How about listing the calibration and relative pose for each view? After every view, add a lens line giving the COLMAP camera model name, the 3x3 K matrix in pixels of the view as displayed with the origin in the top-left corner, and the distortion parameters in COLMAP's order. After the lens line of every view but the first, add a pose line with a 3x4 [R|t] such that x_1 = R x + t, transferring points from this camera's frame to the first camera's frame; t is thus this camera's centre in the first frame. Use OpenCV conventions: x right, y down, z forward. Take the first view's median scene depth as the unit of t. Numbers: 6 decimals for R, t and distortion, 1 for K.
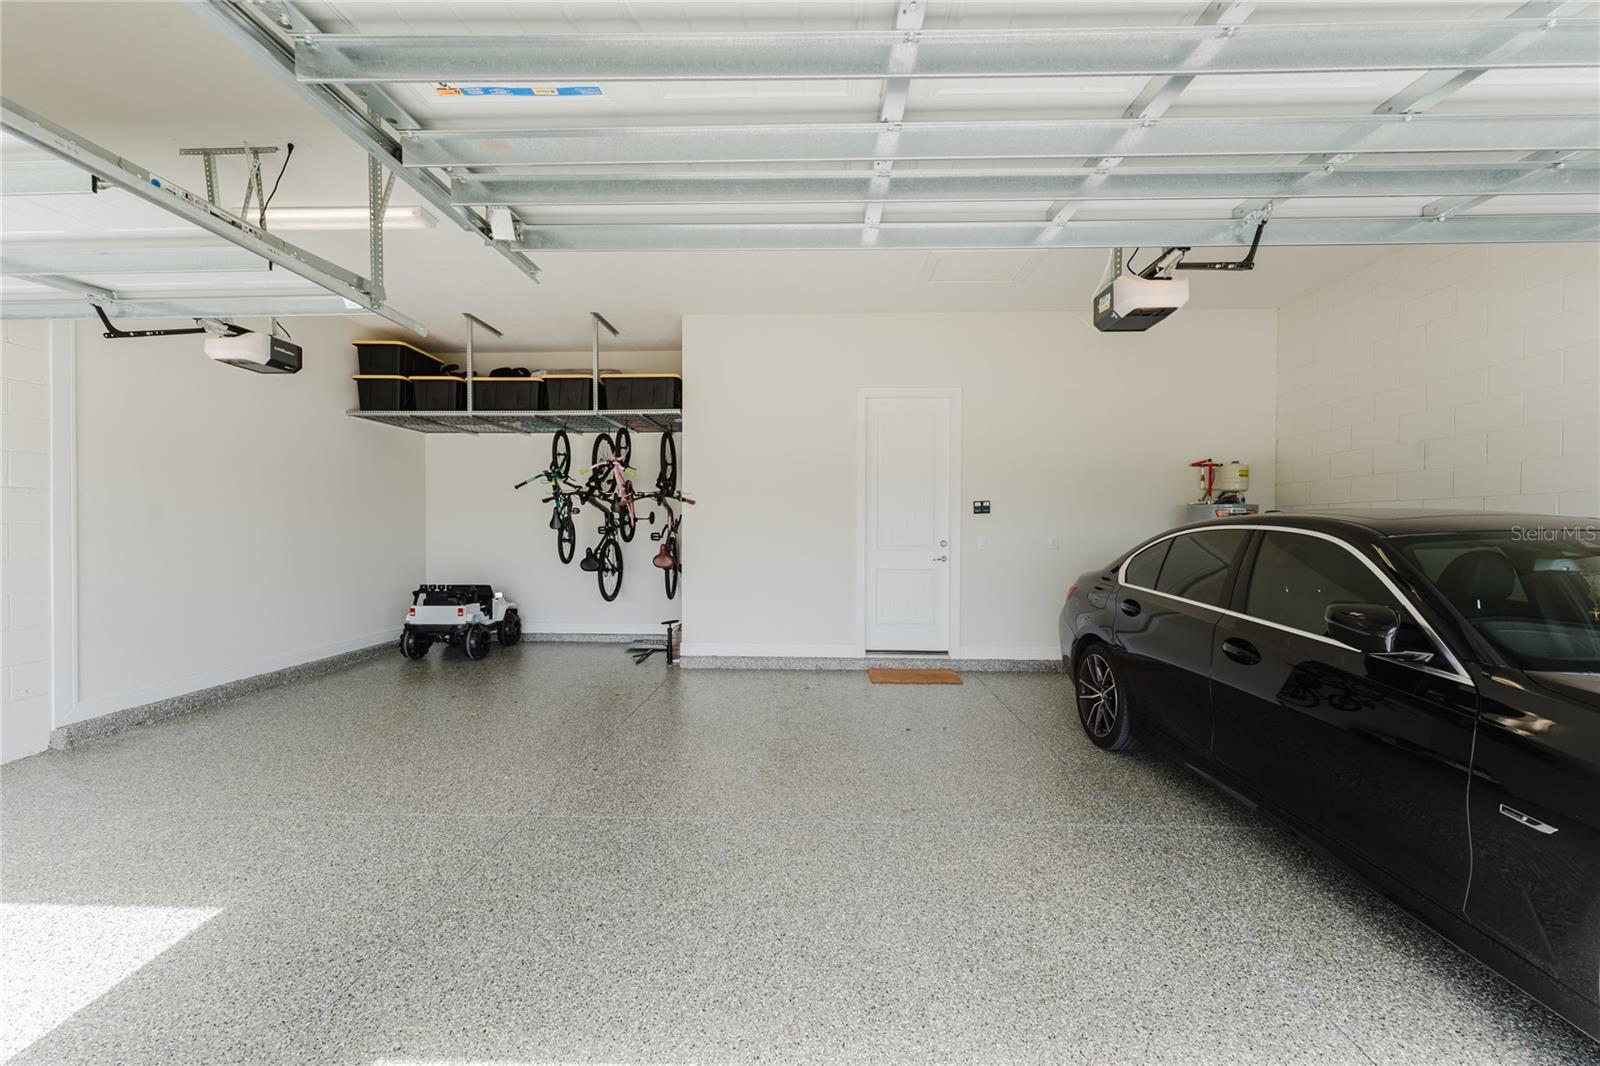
lens RADIAL K [[633.1, 0, 799.8], [0, 633.1, 532.4], [0, 0, 1]] dist [0.001974, -0.000082]
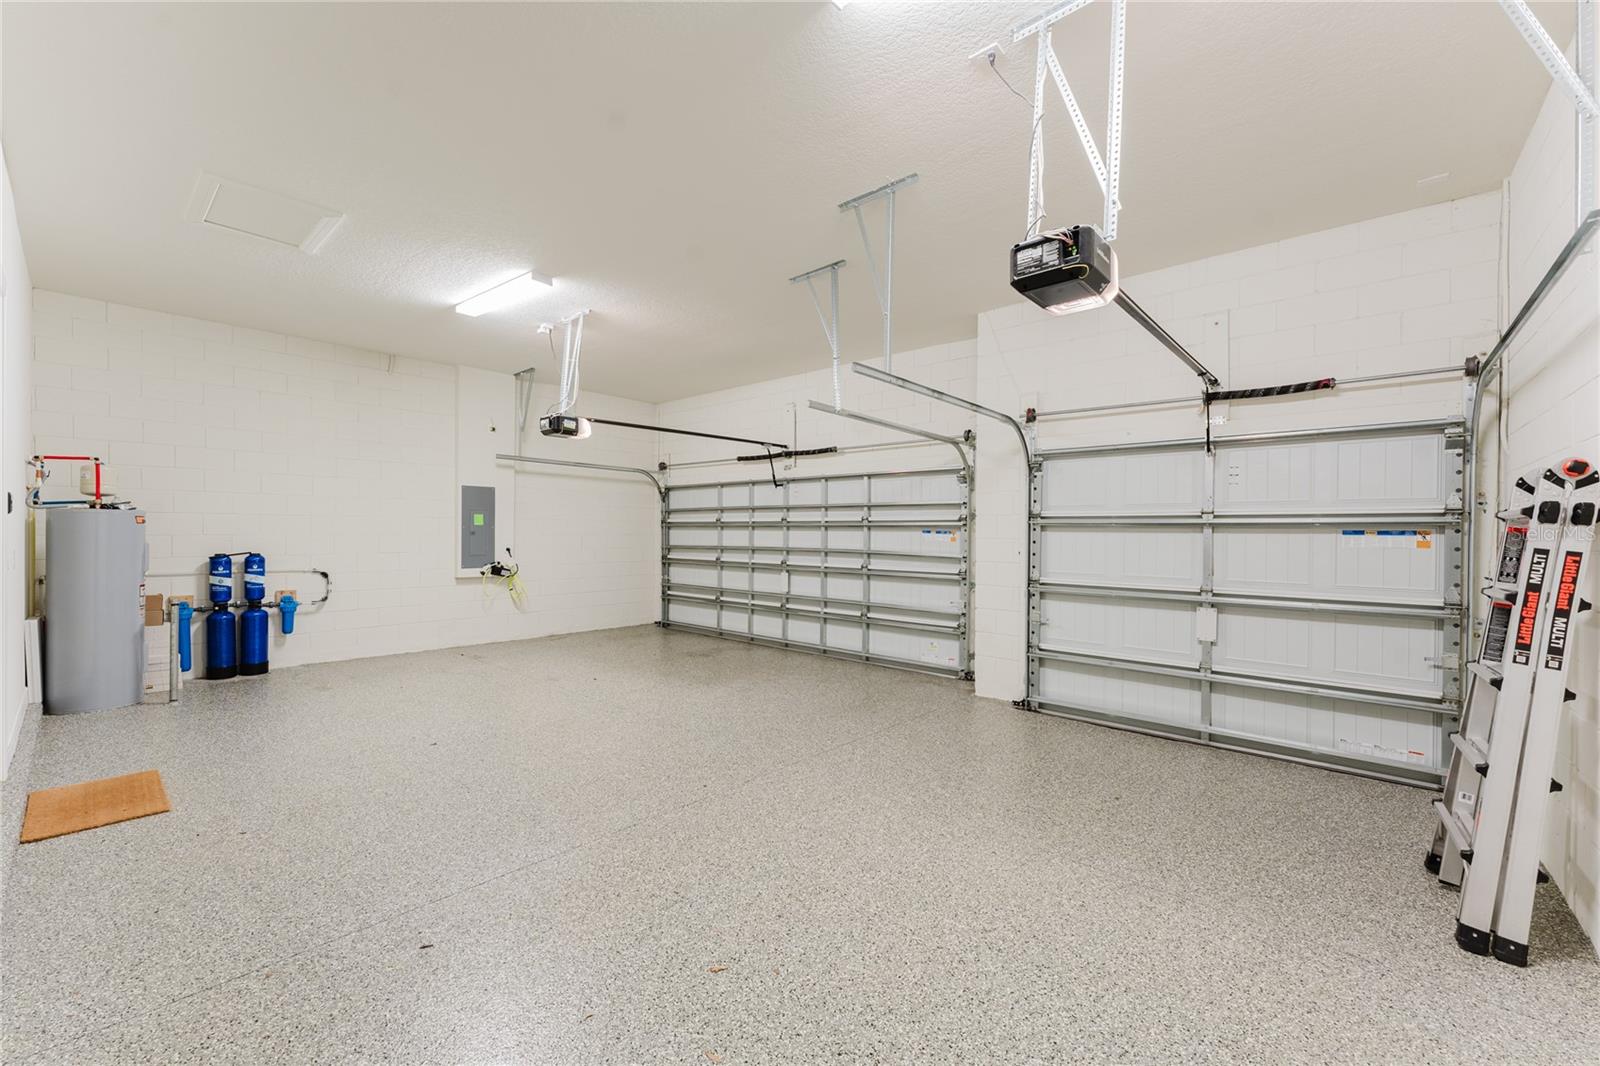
lens RADIAL K [[633.1, 0, 799.6], [0, 633.1, 531.4], [0, 0, 1]] dist [0.001974, -0.000082]
pose [[-0.771385, -0.008153, 0.636317, -0.629603], [-0.007035, 0.999966, 0.004285, -0.020041], [-0.636330, -0.001171, -0.771416, 0.985715]]
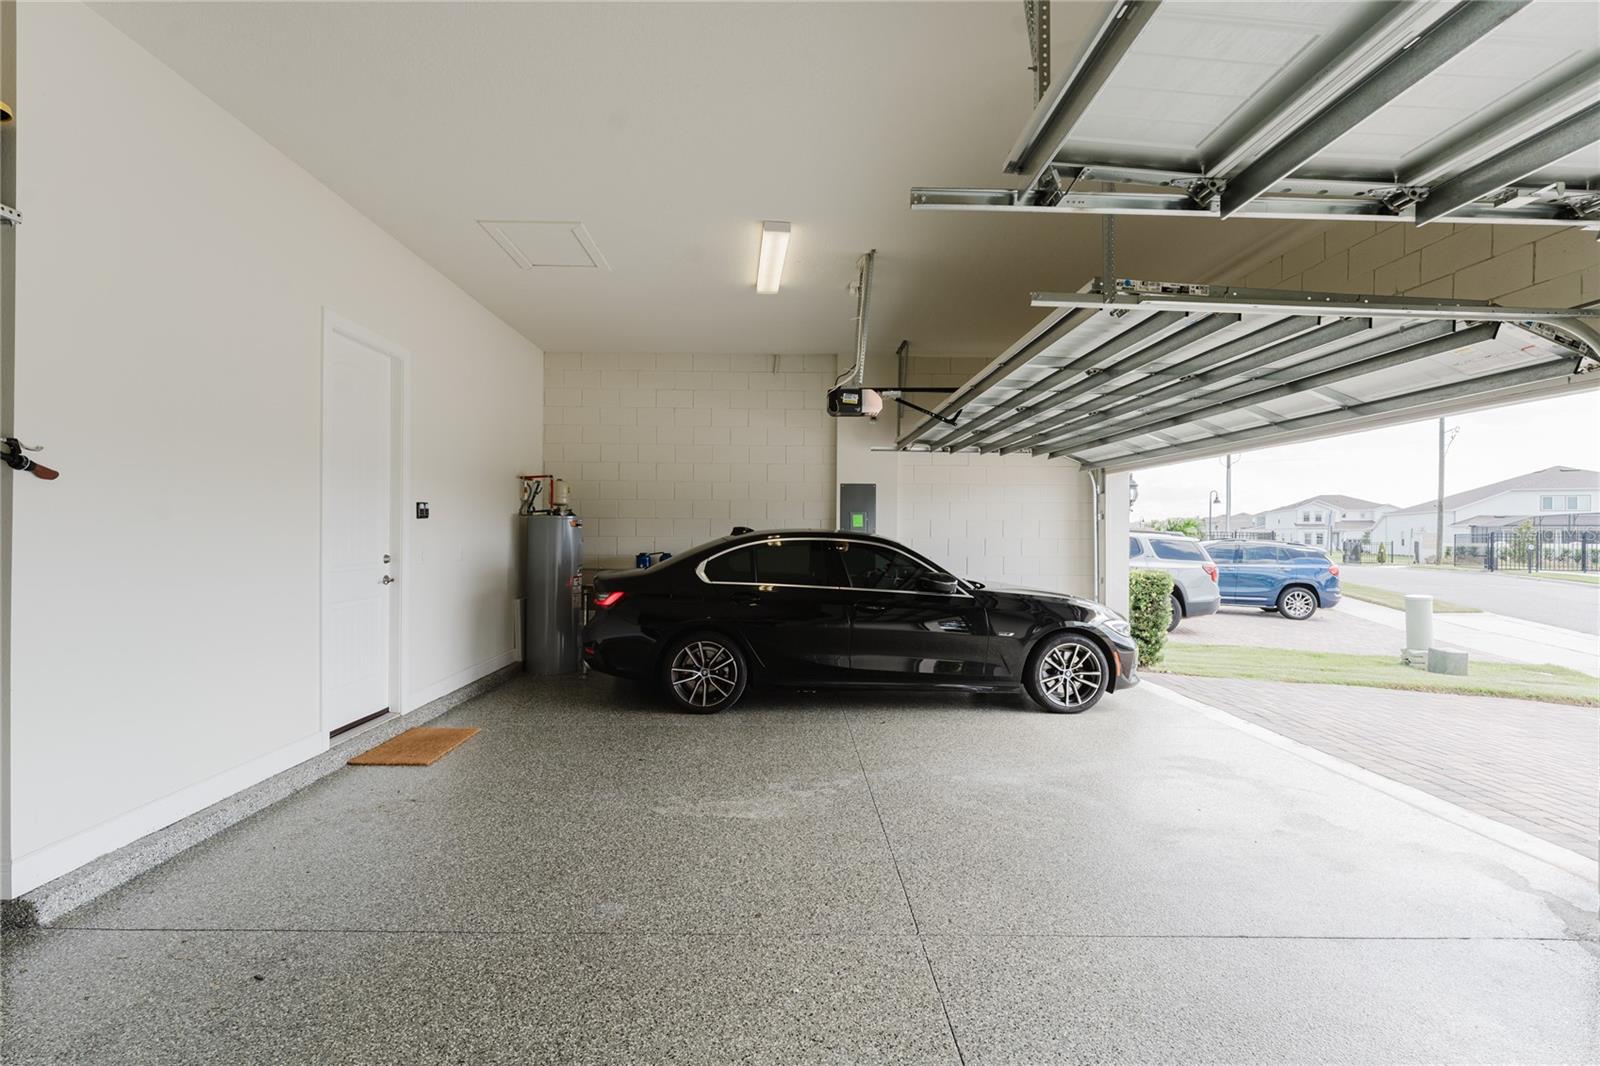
lens RADIAL K [[729.5, 0, 801.0], [0, 729.5, 535.0], [0, 0, 1]] dist [-0.002862, -0.000774]
pose [[-0.058215, -0.004926, 0.998292, -0.632688], [-0.001254, 0.999987, 0.004861, -0.014076], [-0.998303, -0.000968, -0.058220, 0.587309]]
